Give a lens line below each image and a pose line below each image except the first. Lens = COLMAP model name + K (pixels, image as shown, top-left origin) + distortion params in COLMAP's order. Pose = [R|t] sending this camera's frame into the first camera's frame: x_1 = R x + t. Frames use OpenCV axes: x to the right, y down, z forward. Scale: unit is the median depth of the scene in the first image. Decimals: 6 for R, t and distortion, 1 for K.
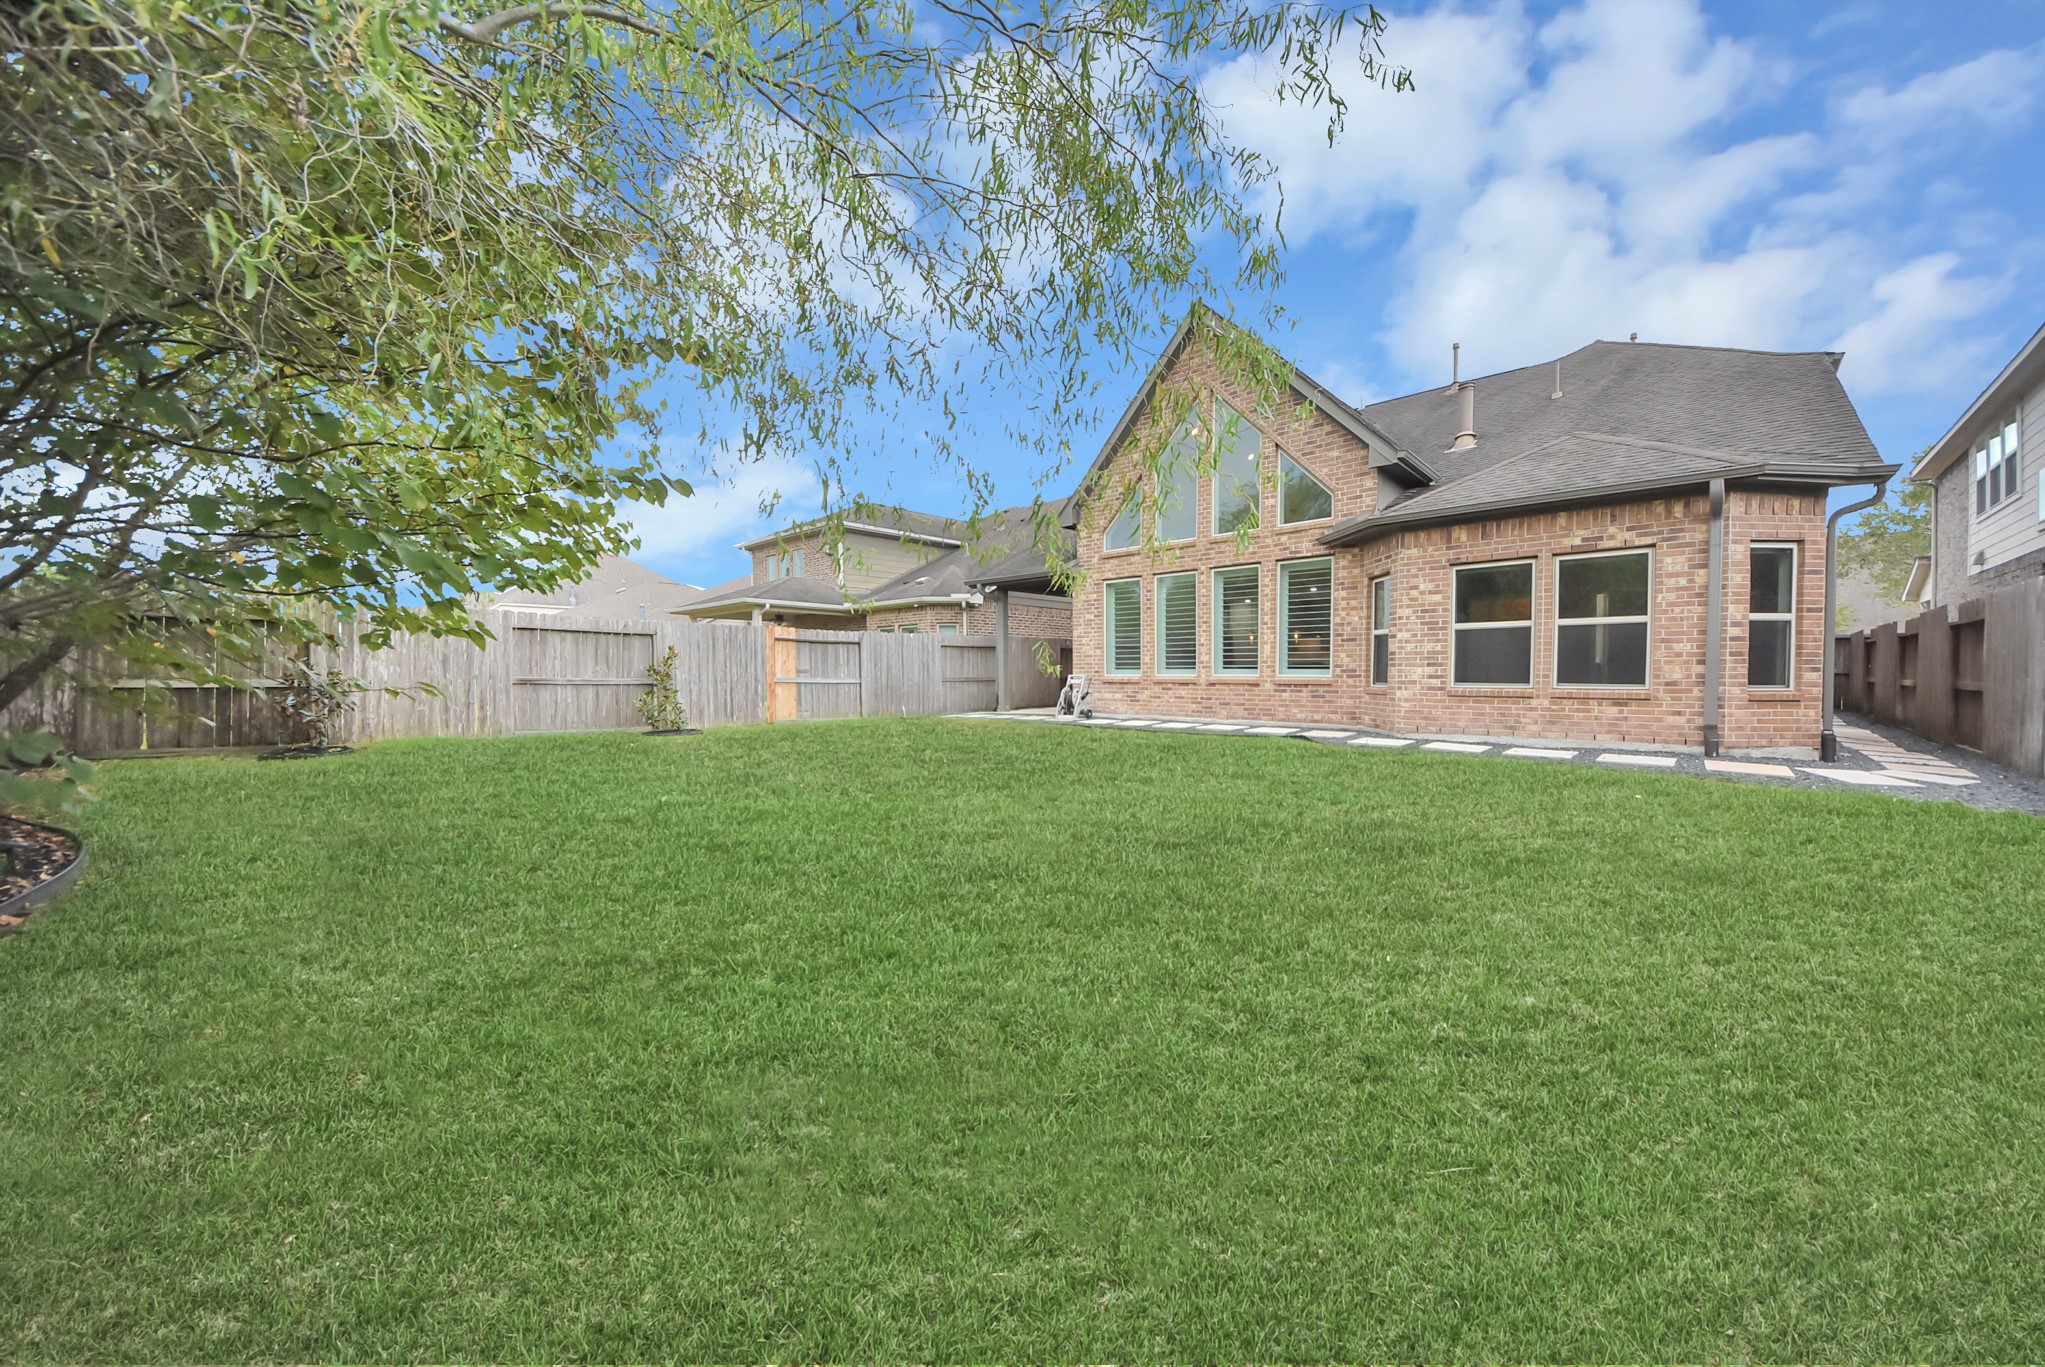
lens RADIAL K [[731.4, 0, 1023.2], [0, 731.4, 682.7], [0, 0, 1]] dist [-0.000855, -0.002519]
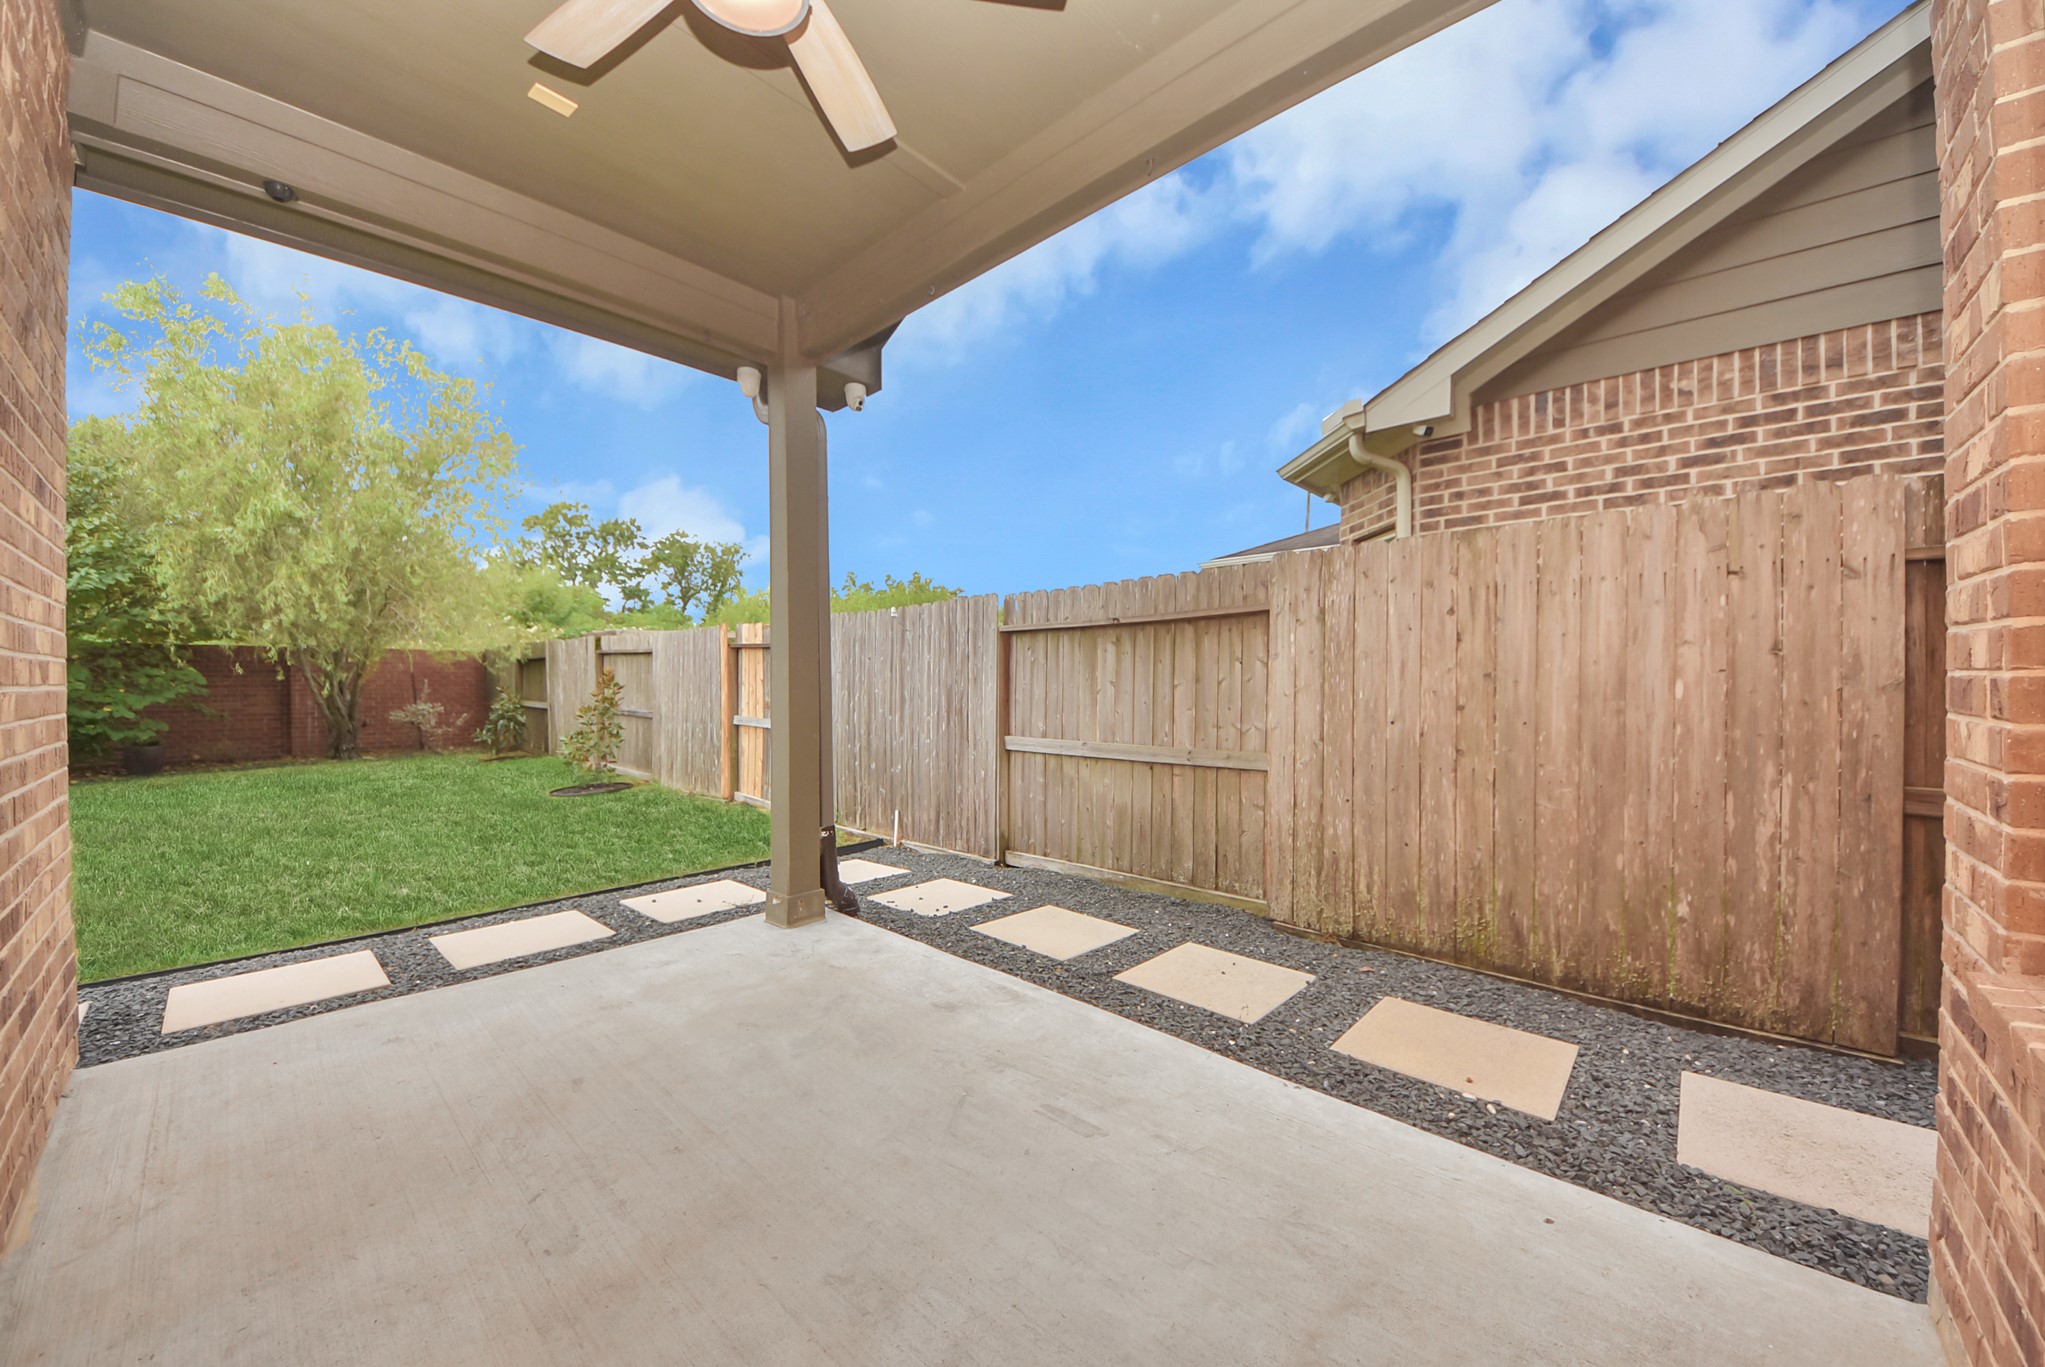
lens RADIAL K [[731.4, 0, 1019.4], [0, 731.4, 684.3], [0, 0, 1]] dist [-0.000855, -0.002519]
pose [[0.999822, -0.006460, 0.017747, 3.402078], [0.006496, 0.999977, -0.001993, 0.063821], [-0.017734, 0.002108, 0.999841, -0.848337]]
